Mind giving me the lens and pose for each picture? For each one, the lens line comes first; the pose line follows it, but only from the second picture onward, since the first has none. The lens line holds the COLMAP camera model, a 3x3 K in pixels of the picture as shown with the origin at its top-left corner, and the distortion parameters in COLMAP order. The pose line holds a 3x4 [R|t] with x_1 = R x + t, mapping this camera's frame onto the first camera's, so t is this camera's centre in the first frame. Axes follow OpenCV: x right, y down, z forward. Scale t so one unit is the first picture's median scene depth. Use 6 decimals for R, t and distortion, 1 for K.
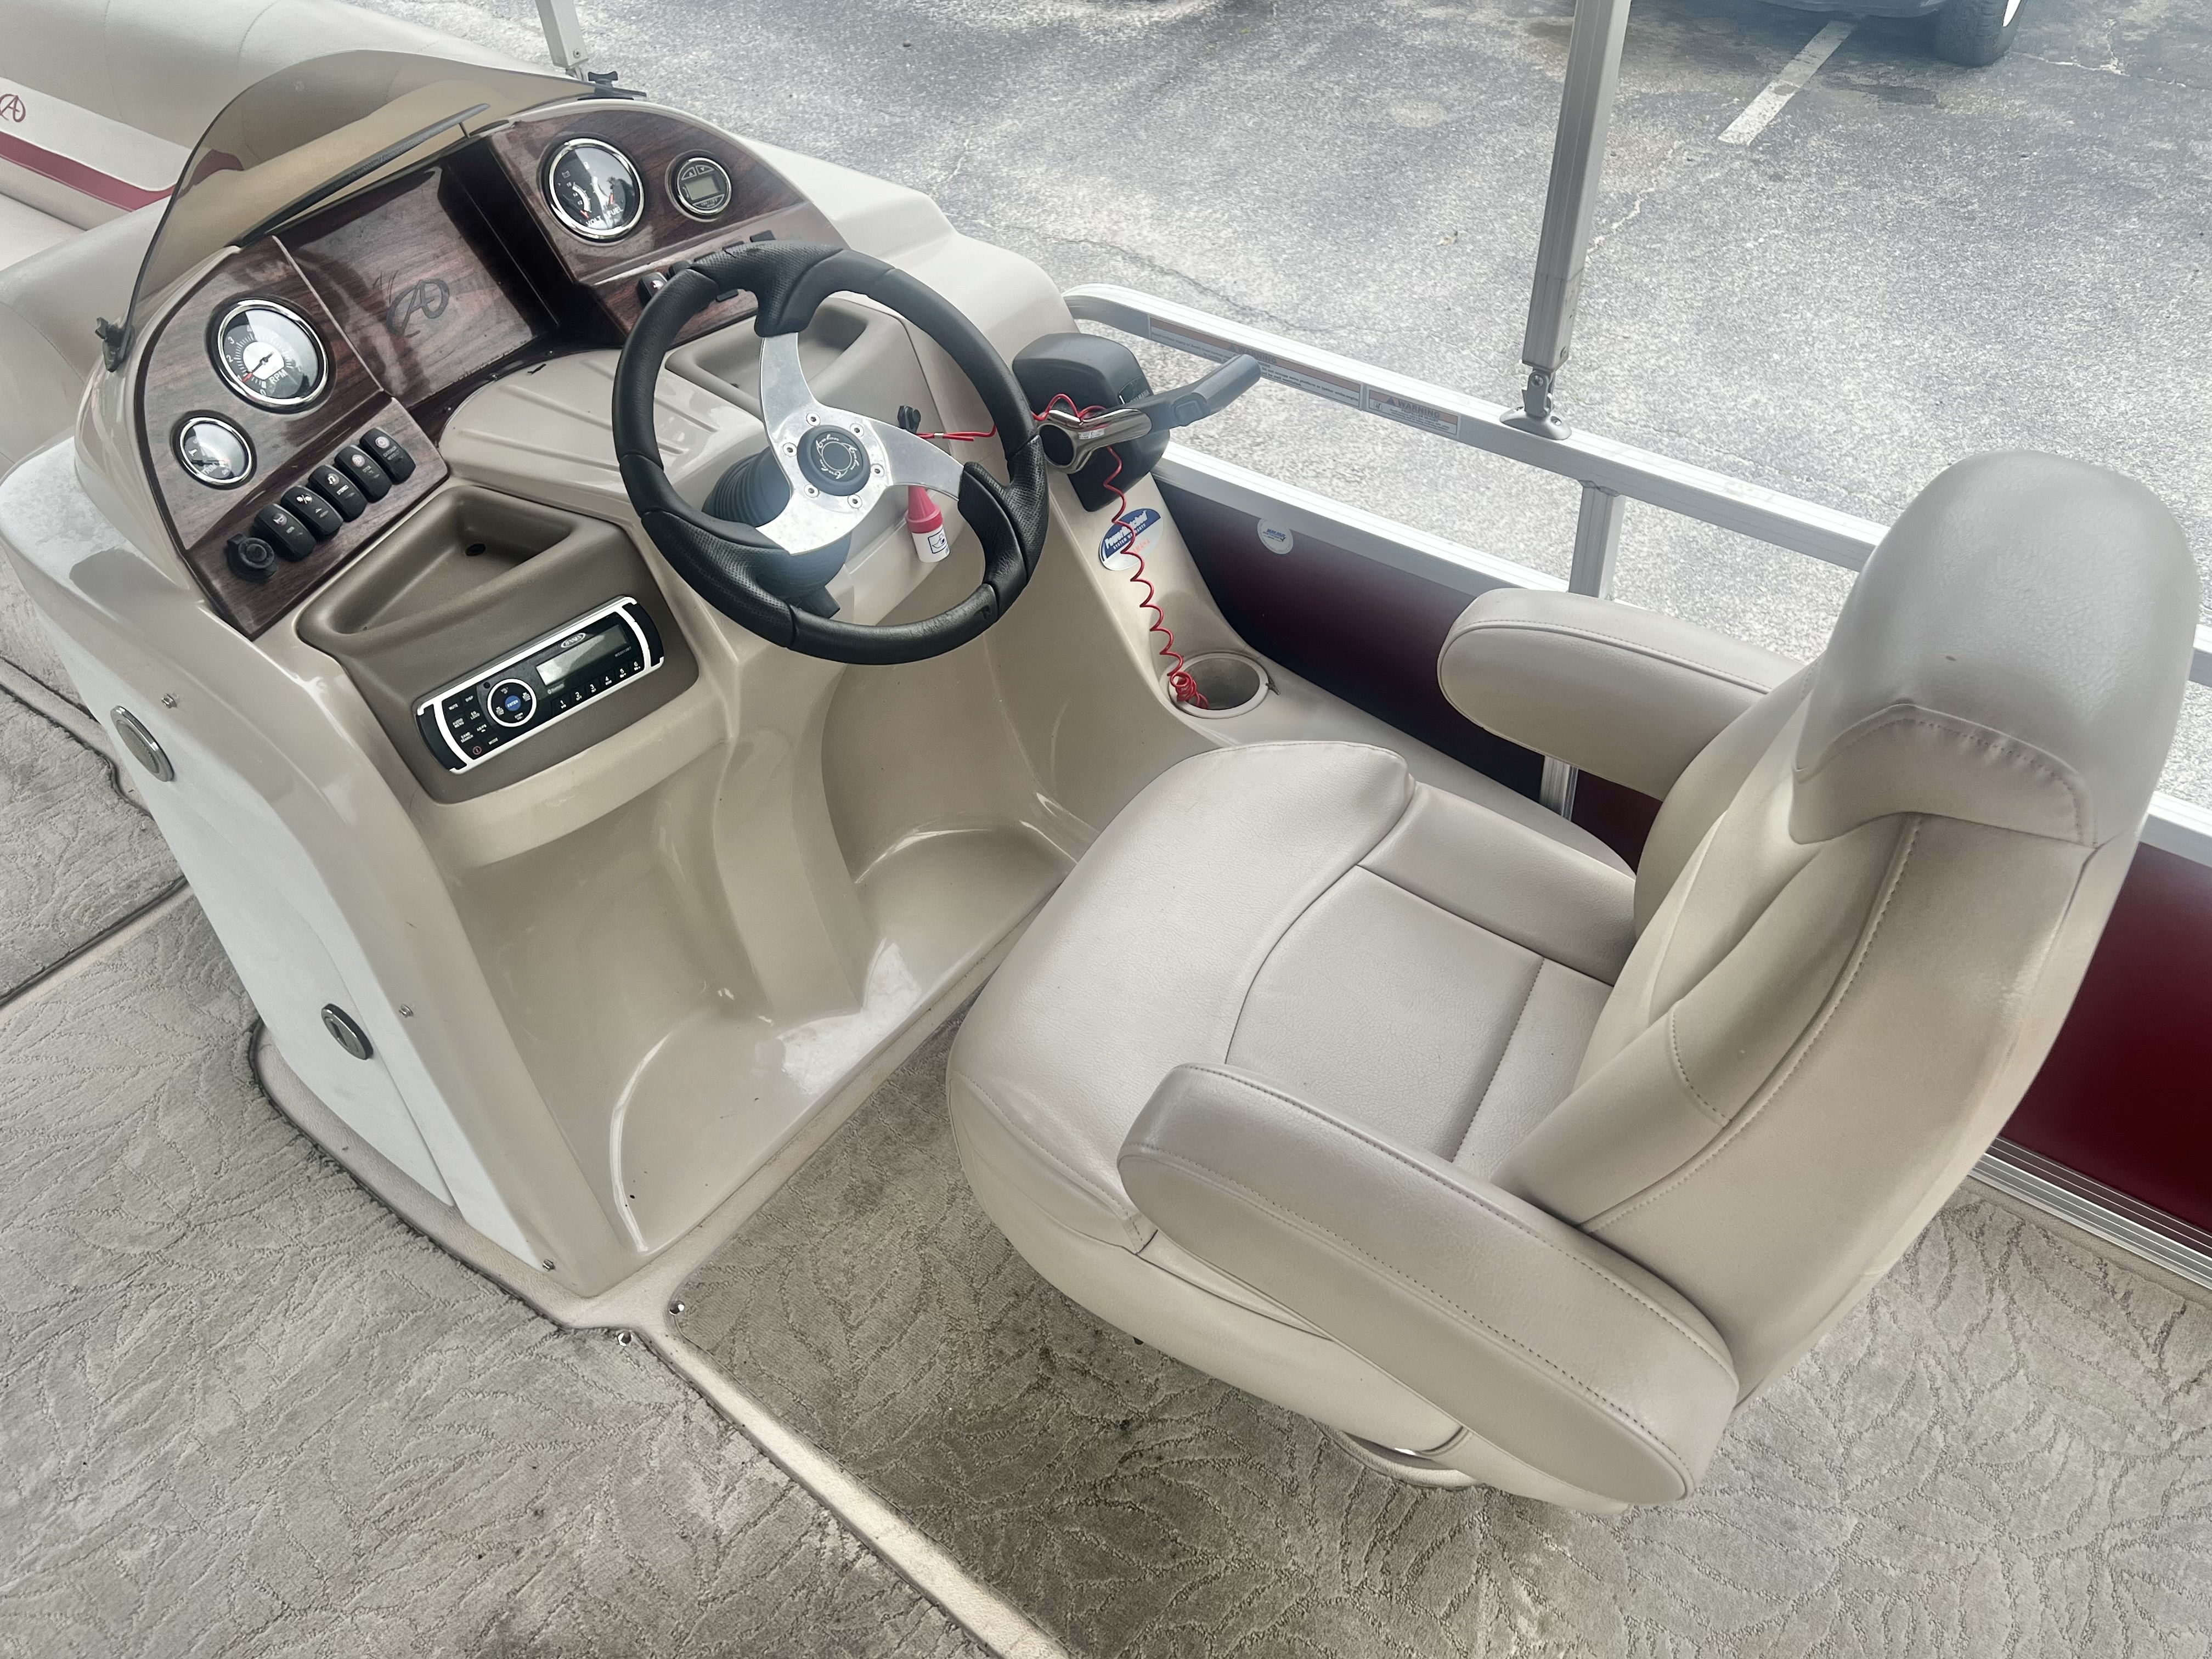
lens RADIAL K [[1861.8, 0, 1123.3], [0, 1861.8, 815.9], [0, 0, 1]] dist [0.008224, 0.024335]
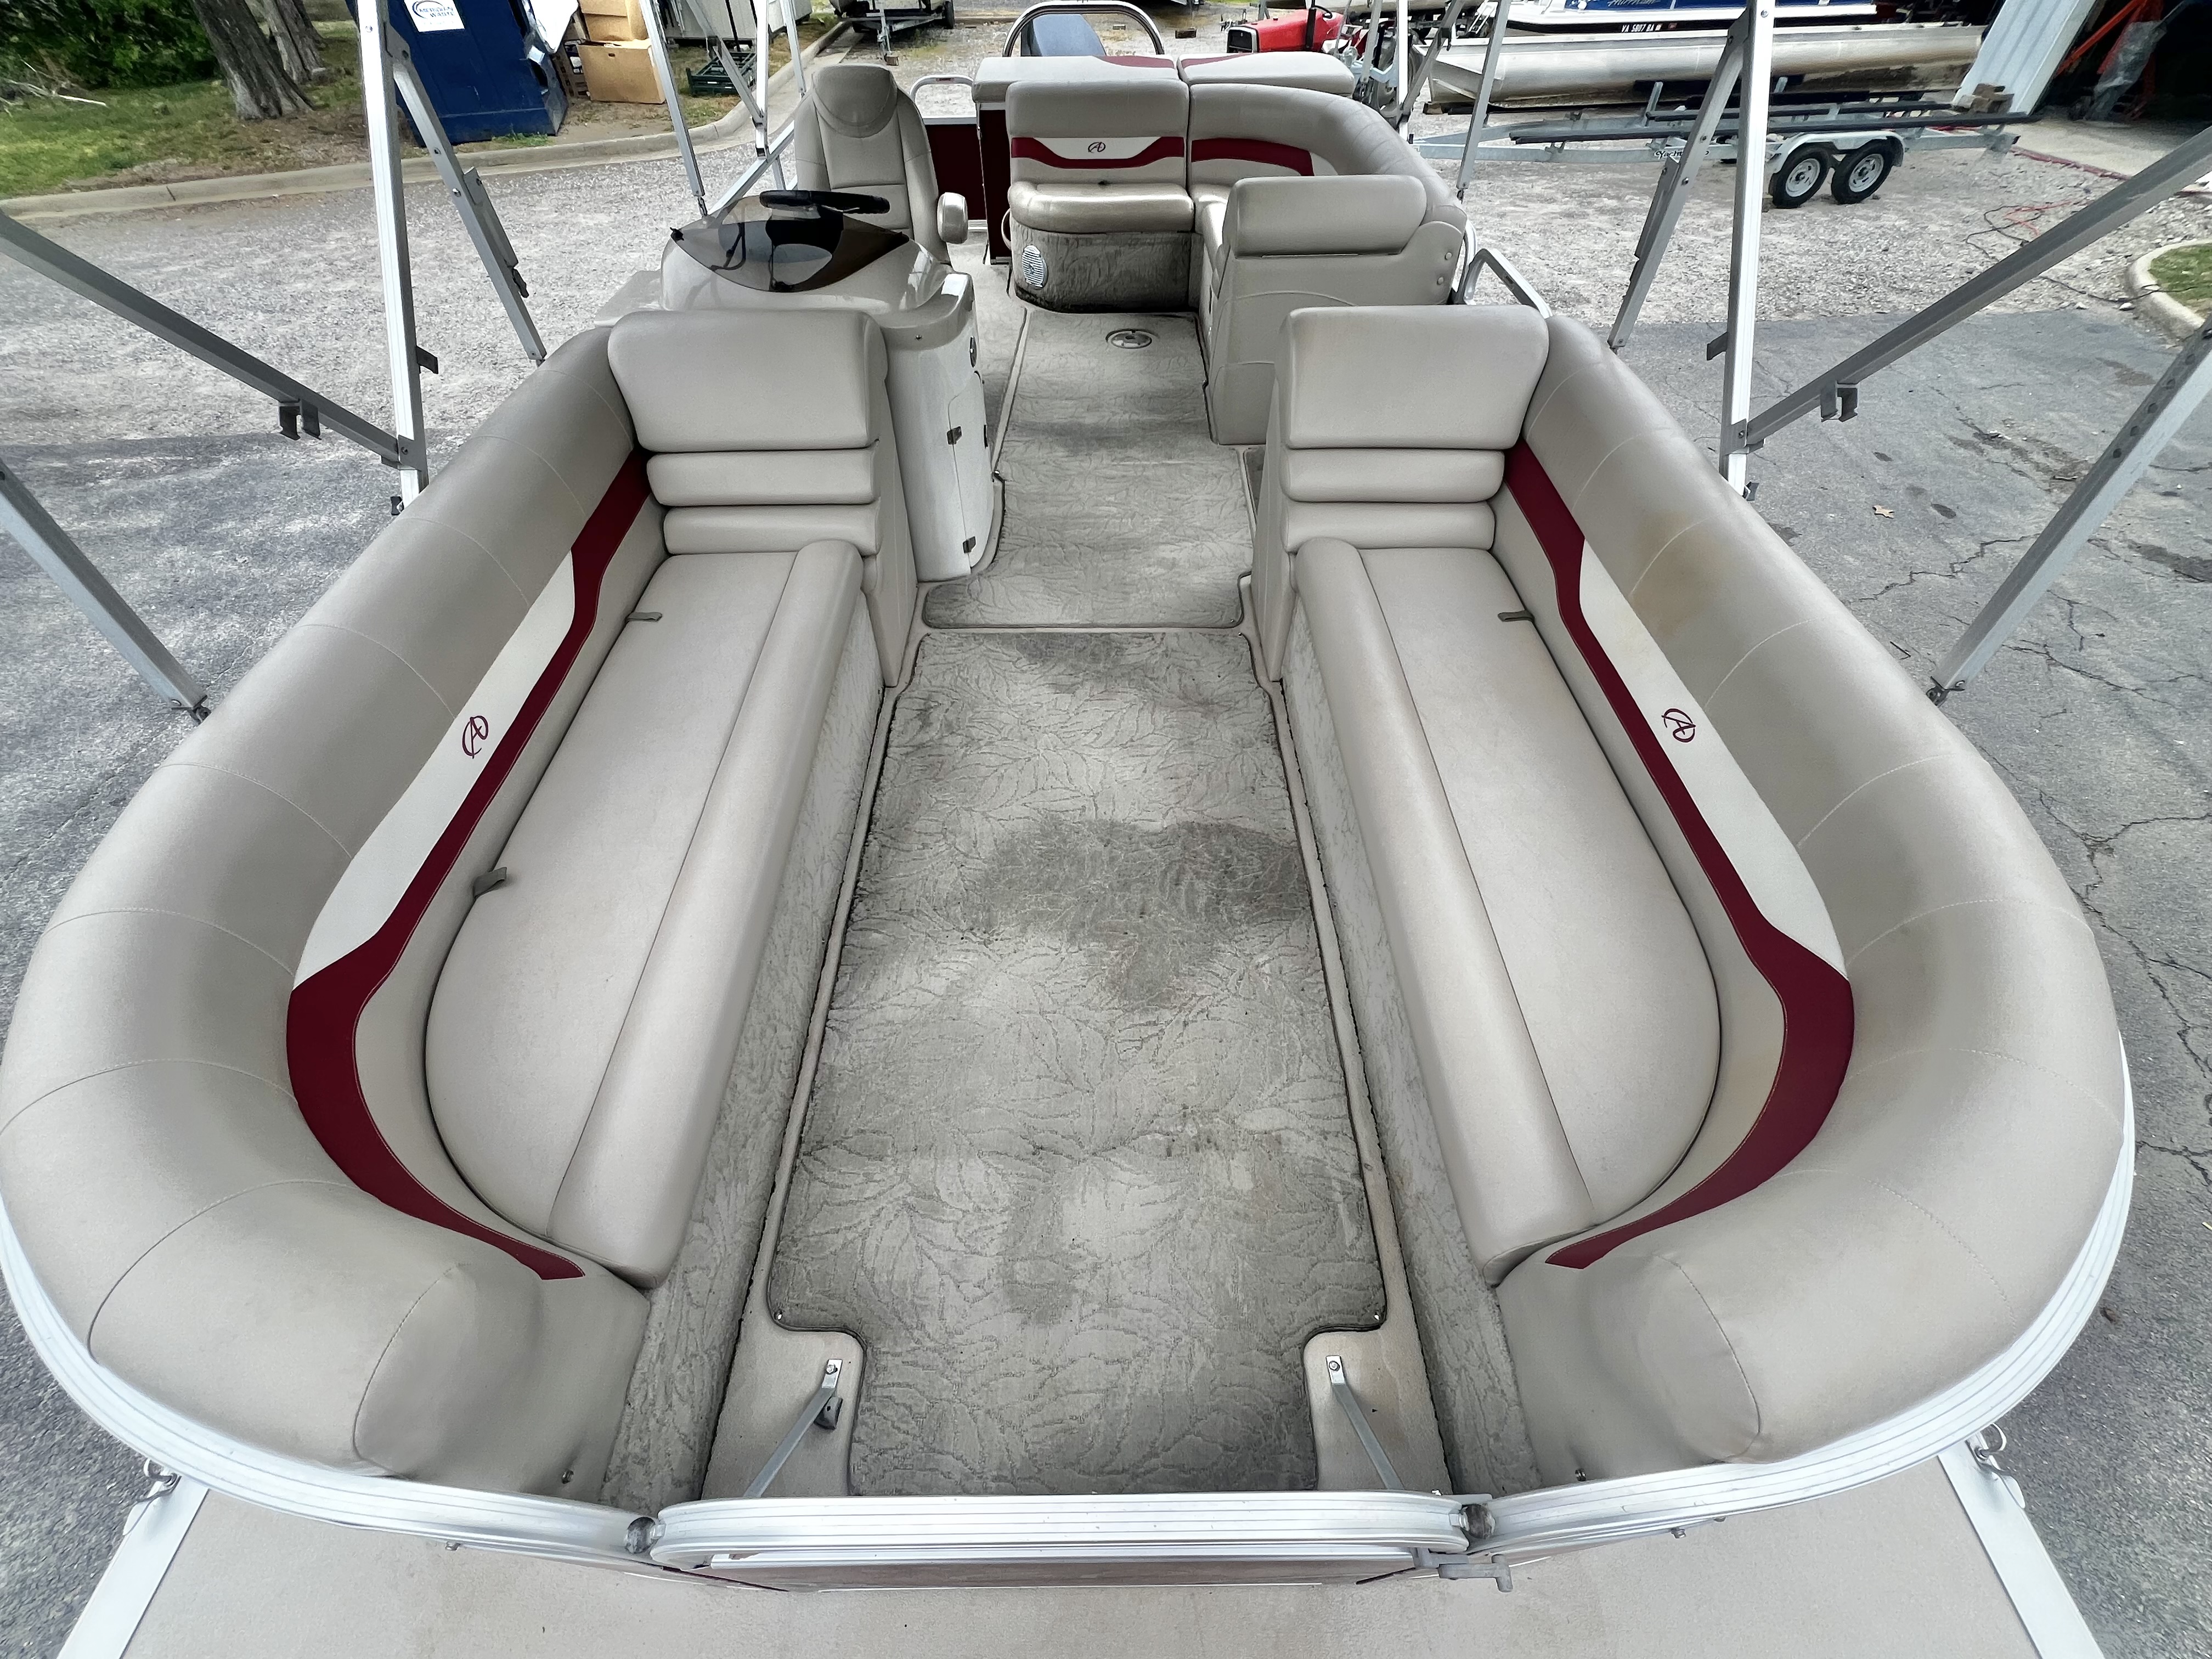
lens RADIAL K [[914.9, 0, 1097.7], [0, 914.9, 827.6], [0, 0, 1]] dist [0.001046, -0.000519]
pose [[-0.610746, -0.554620, 0.565143, -1.856836], [0.564703, 0.195234, 0.801869, -0.947460], [-0.555068, 0.808876, 0.193958, 1.145585]]
